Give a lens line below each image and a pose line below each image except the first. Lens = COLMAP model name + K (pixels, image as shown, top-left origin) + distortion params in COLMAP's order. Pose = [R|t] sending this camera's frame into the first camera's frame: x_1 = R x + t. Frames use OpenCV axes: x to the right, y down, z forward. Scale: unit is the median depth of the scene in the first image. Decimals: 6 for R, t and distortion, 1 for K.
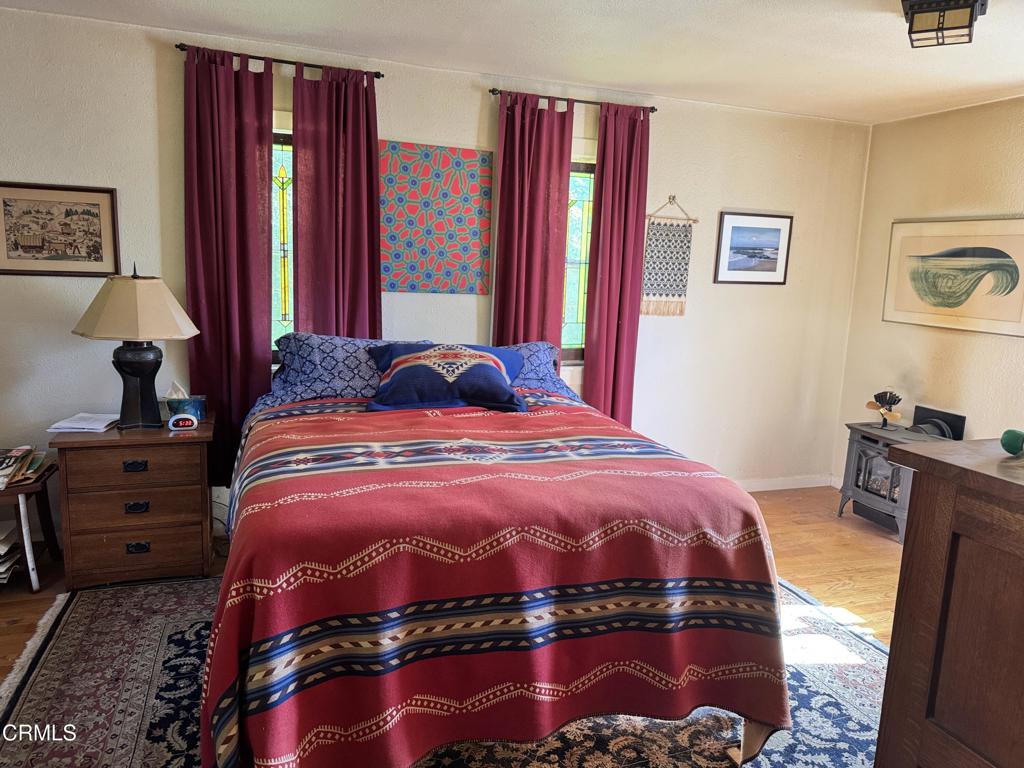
lens RADIAL K [[705.8, 0, 513.9], [0, 705.8, 390.6], [0, 0, 1]] dist [0.029107, -0.041560]
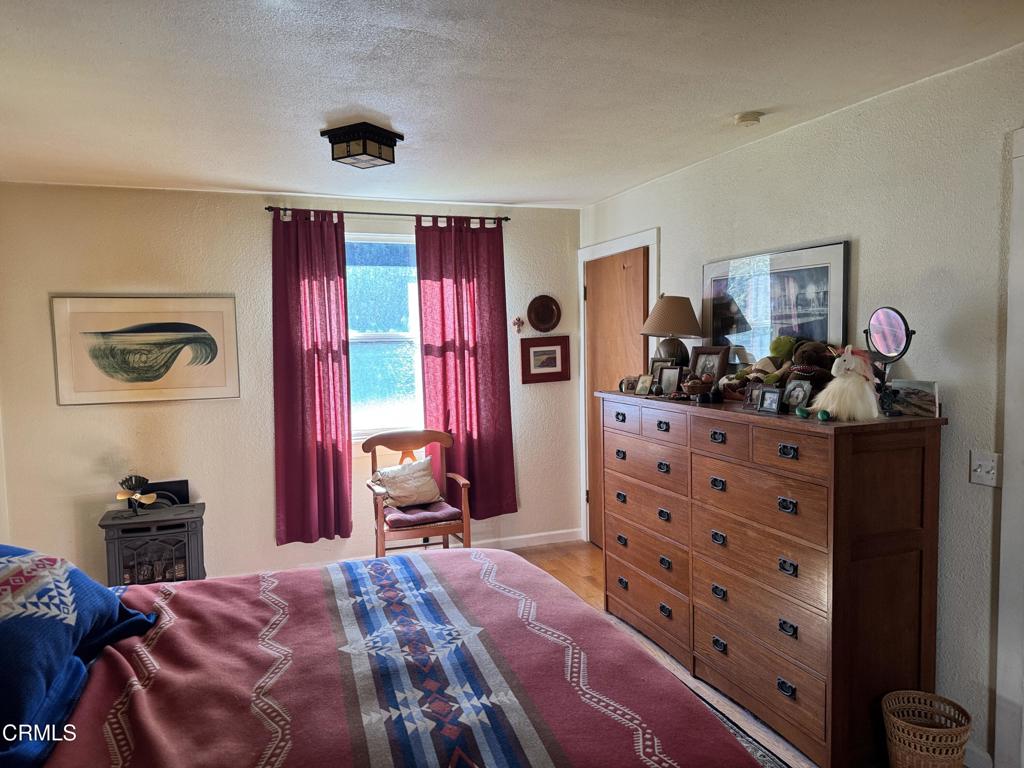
lens RADIAL K [[705.8, 0, 516.8], [0, 705.8, 394.3], [0, 0, 1]] dist [0.029107, -0.041560]
pose [[-0.027226, -0.119072, 0.992512, -0.391753], [0.192310, 0.973710, 0.122092, -0.116362], [-0.980956, 0.194194, -0.003611, 0.469011]]
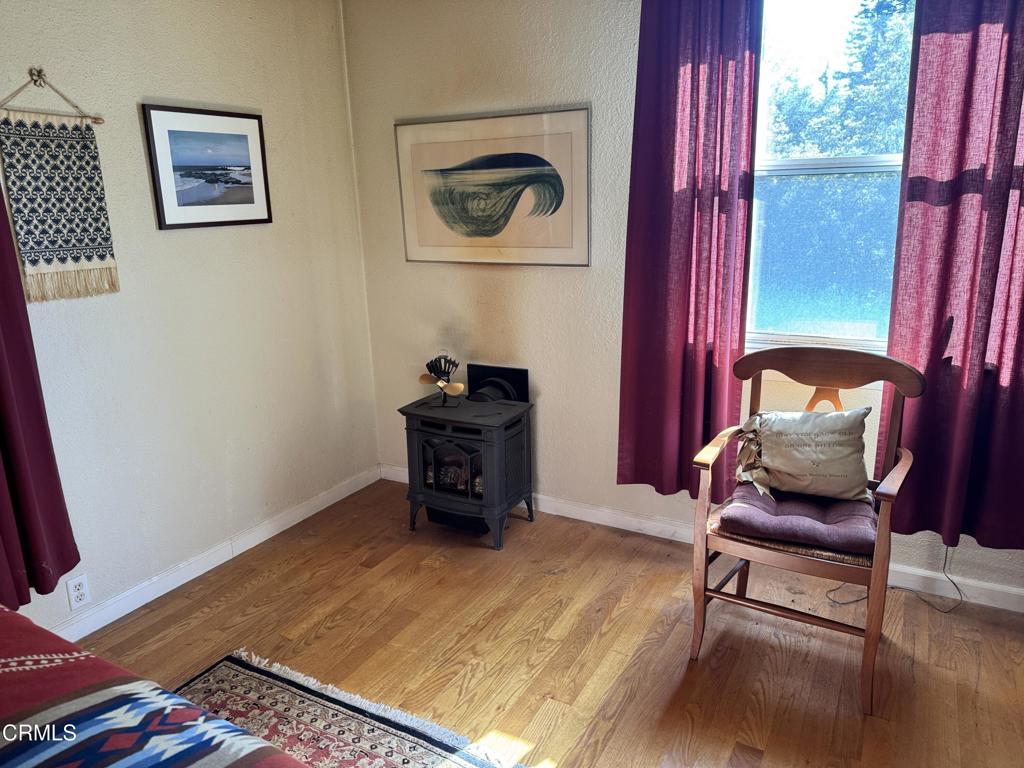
lens RADIAL K [[705.8, 0, 501.7], [0, 705.8, 400.3], [0, 0, 1]] dist [0.029107, -0.041560]
pose [[0.755097, -0.235097, 0.612011, 0.105612], [0.170589, 0.971795, 0.162831, -0.062923], [-0.633030, -0.018551, 0.773905, 0.370781]]
